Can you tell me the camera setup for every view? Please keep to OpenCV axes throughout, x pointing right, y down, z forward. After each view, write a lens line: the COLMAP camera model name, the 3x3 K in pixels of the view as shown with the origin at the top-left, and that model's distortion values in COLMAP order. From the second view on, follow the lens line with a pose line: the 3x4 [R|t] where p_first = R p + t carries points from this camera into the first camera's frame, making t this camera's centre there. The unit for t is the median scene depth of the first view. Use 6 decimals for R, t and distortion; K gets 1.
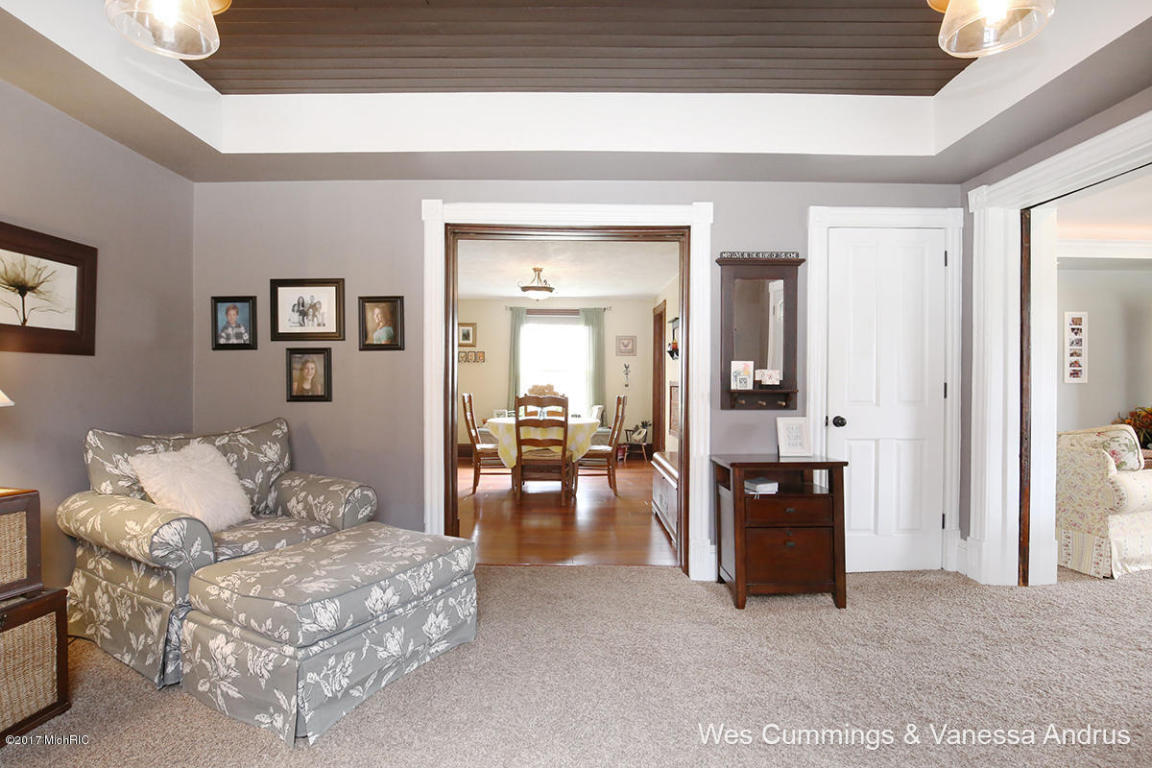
lens RADIAL K [[567.4, 0, 577.9], [0, 567.4, 383.7], [0, 0, 1]] dist [-0.019128, 0.001284]
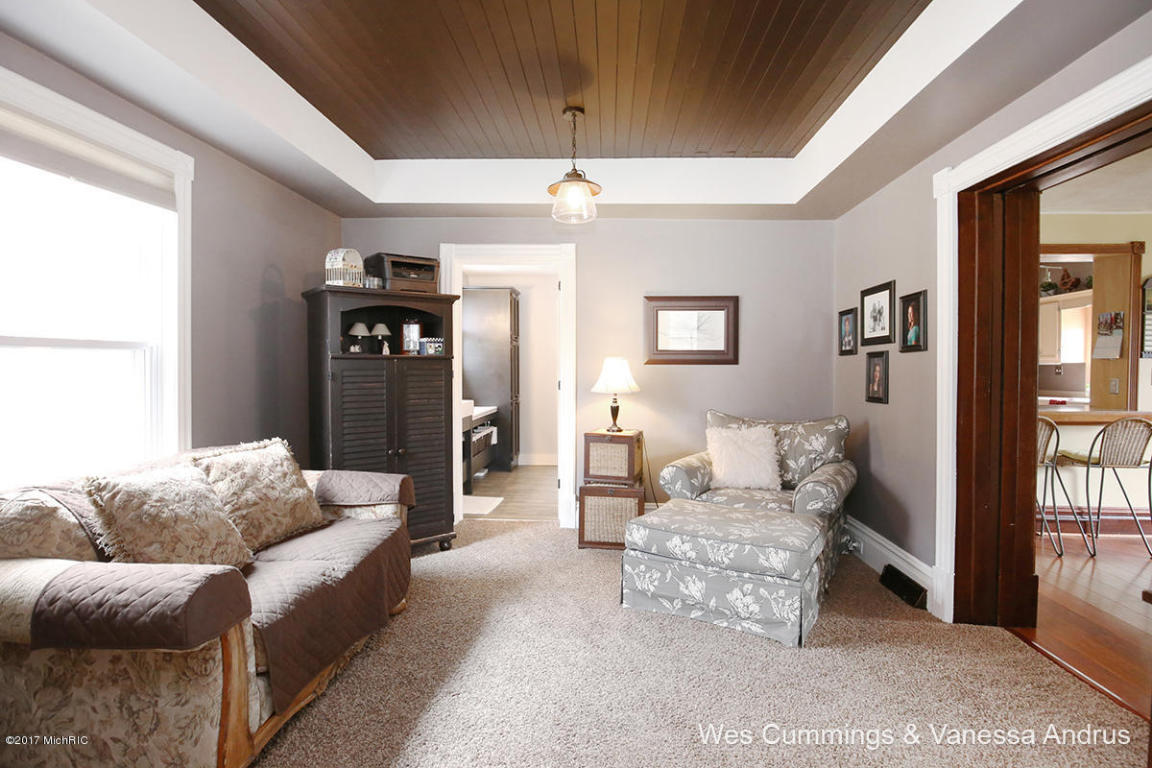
lens RADIAL K [[603.5, 0, 575.4], [0, 603.5, 380.9], [0, 0, 1]] dist [-0.002892, -0.000103]
pose [[-0.065537, 0.018717, -0.997675, 0.721259], [-0.007608, 0.999786, 0.019256, -0.028162], [0.997821, 0.008852, -0.065380, 0.549231]]
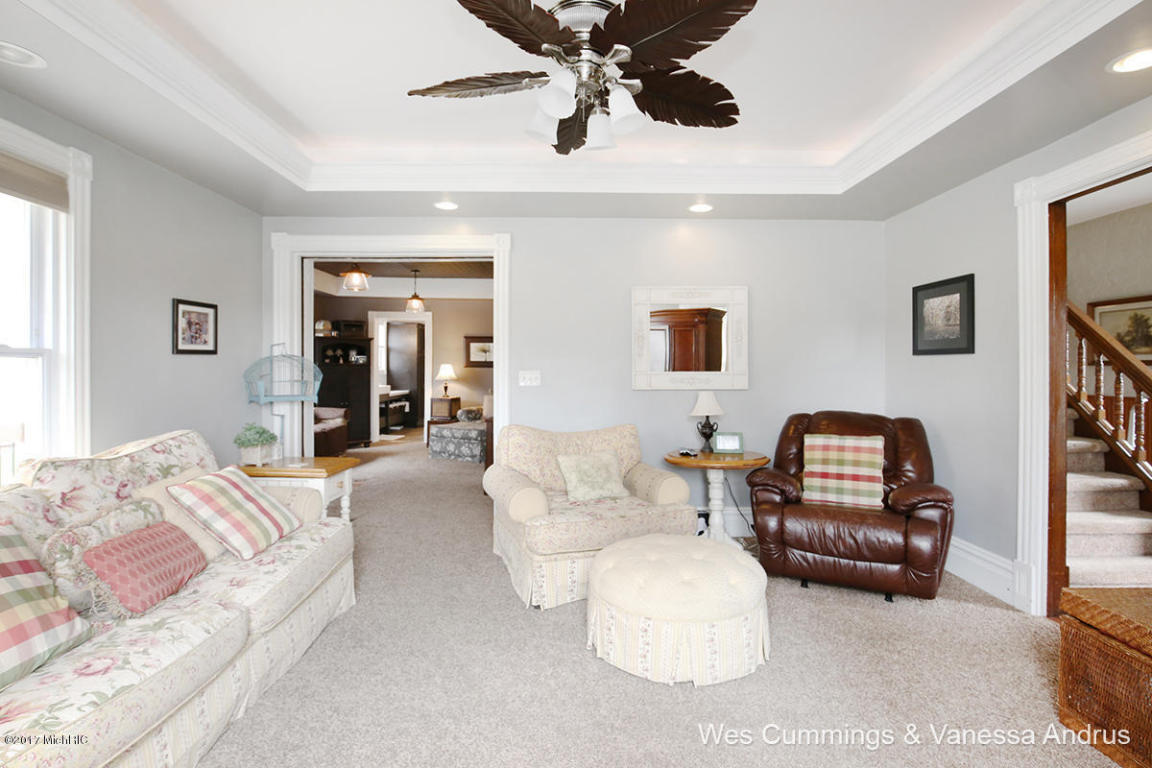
lens RADIAL K [[567.4, 0, 579.7], [0, 567.4, 372.7], [0, 0, 1]] dist [-0.019128, 0.001284]
pose [[0.010603, 0.007288, -0.999917, 2.263915], [-0.007785, 0.999944, 0.007206, -0.039099], [0.999913, 0.007708, 0.010659, 1.208704]]
